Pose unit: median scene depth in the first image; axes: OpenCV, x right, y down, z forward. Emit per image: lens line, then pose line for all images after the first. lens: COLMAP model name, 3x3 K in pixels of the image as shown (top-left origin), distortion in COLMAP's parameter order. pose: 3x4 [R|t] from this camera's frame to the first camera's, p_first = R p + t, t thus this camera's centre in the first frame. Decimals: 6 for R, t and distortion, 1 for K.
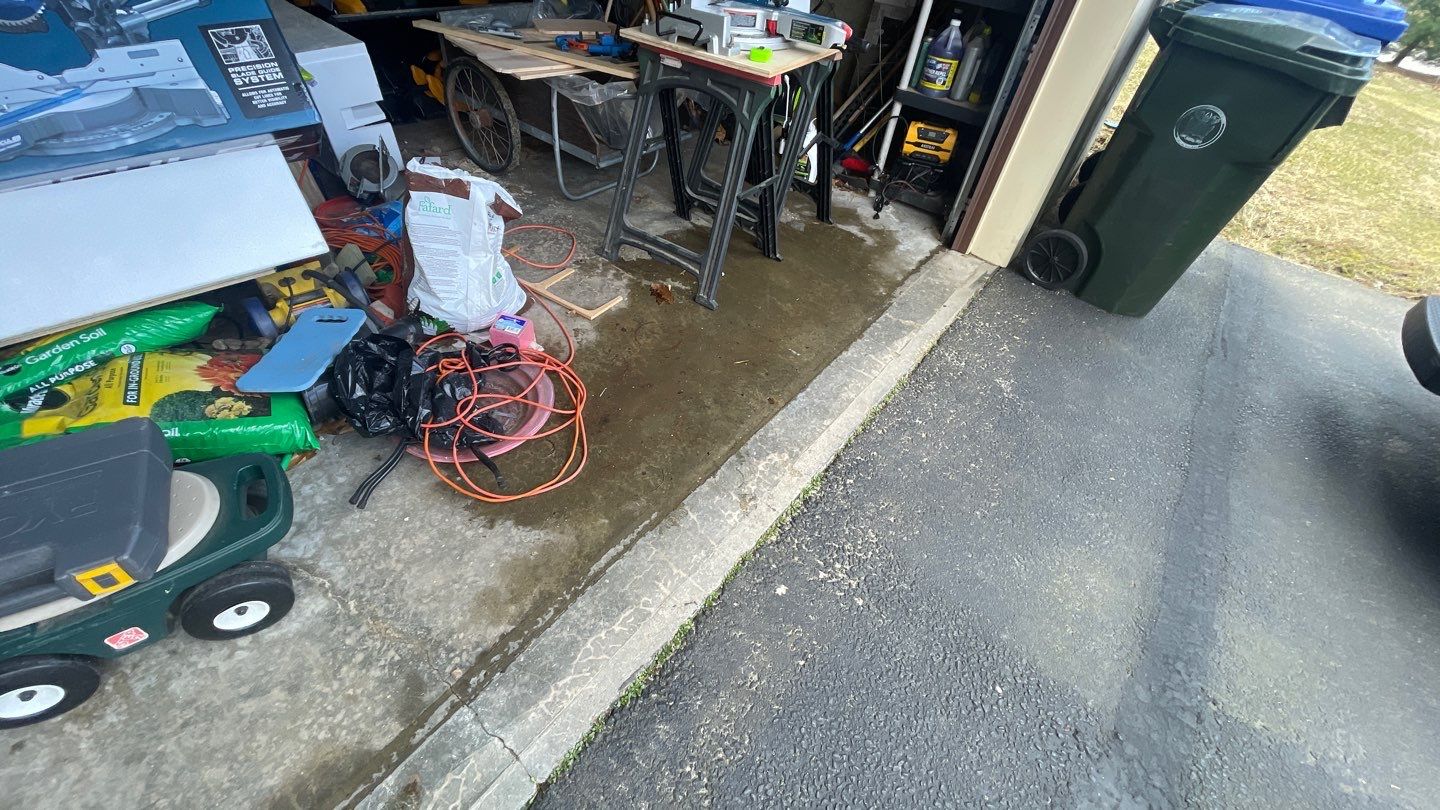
lens RADIAL K [[568.9, 0, 716.1], [0, 568.9, 401.4], [0, 0, 1]] dist [-0.001868, -0.000519]
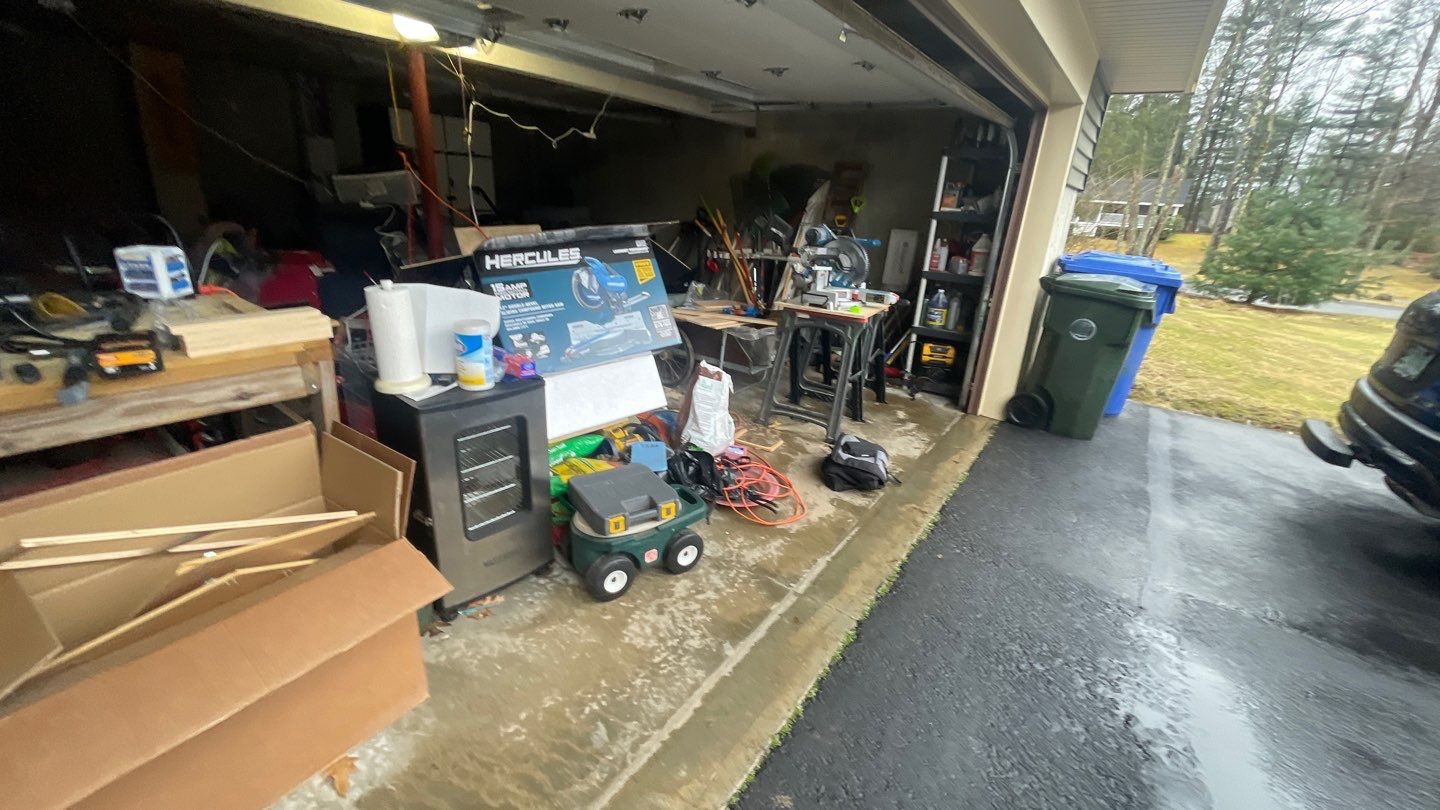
lens RADIAL K [[582.1, 0, 720.0], [0, 582.1, 405.0], [0, 0, 1]] dist [-0.001565, -0.000209]
pose [[0.997491, -0.056459, 0.042719, -0.498623], [0.068867, 0.913737, -0.400428, 0.459147], [-0.016427, 0.402365, 0.915332, -0.687781]]
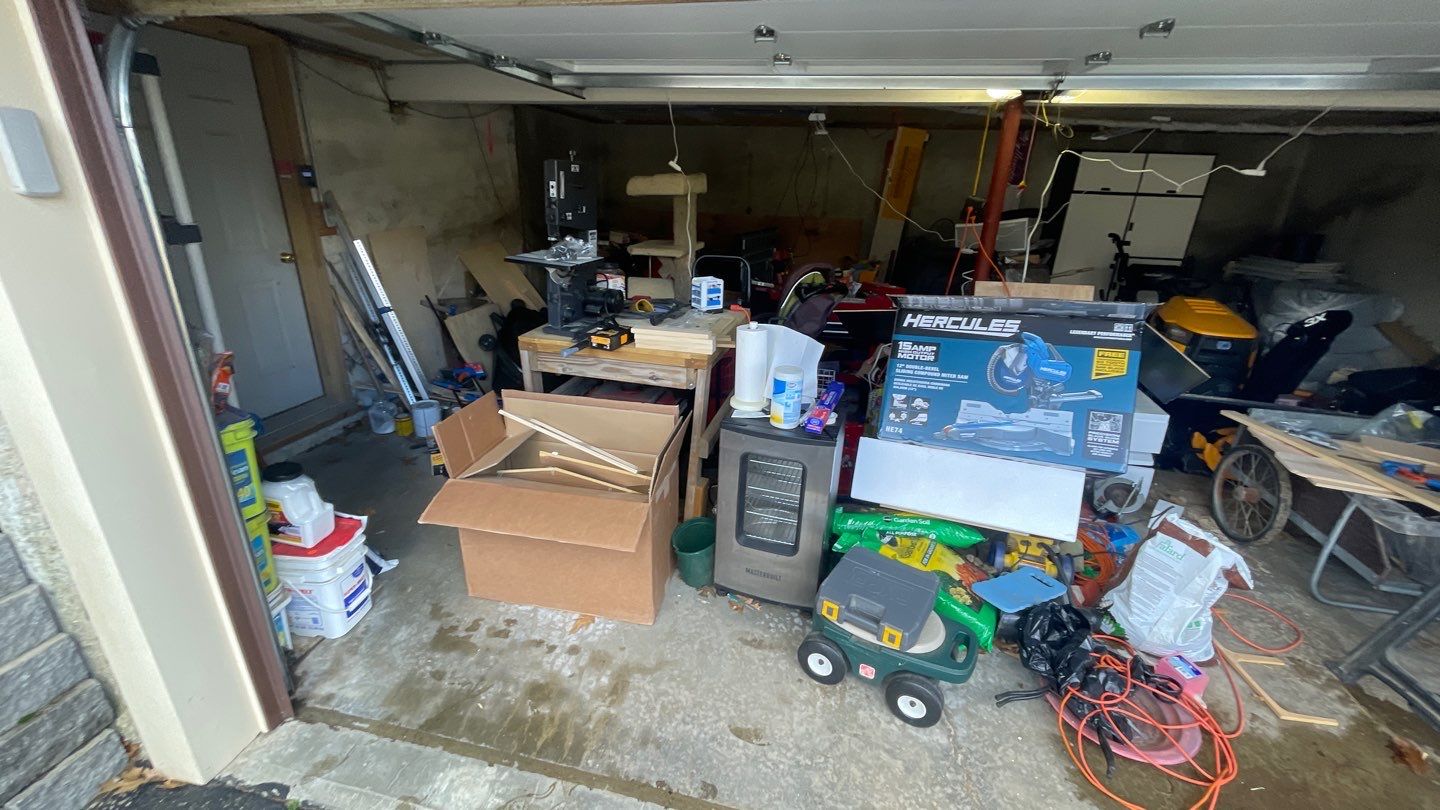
lens RADIAL K [[580.7, 0, 721.1], [0, 580.7, 405.0], [0, 0, 1]] dist [-0.002485, -0.000019]
pose [[0.435176, 0.241909, -0.867238, 0.090802], [-0.619419, 0.779486, -0.093391, 0.127842], [0.653407, 0.577826, 0.489057, -0.409320]]
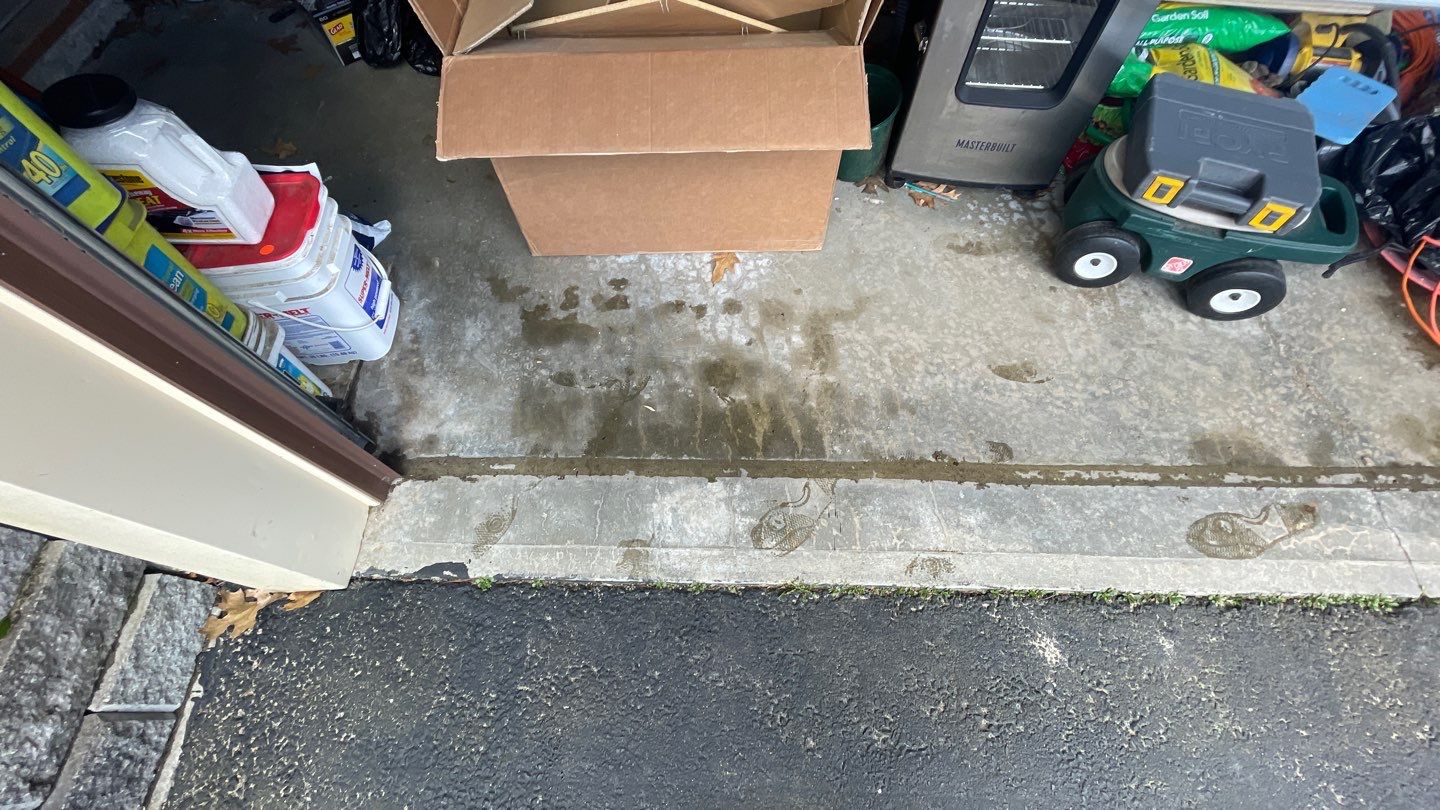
lens RADIAL K [[568.9, 0, 716.1], [0, 568.9, 401.4], [0, 0, 1]] dist [-0.001868, -0.000519]
pose [[0.597184, 0.653306, -0.465363, -0.507120], [-0.501881, 0.756917, 0.418561, 0.373332], [0.625689, -0.016401, 0.779900, -0.386863]]
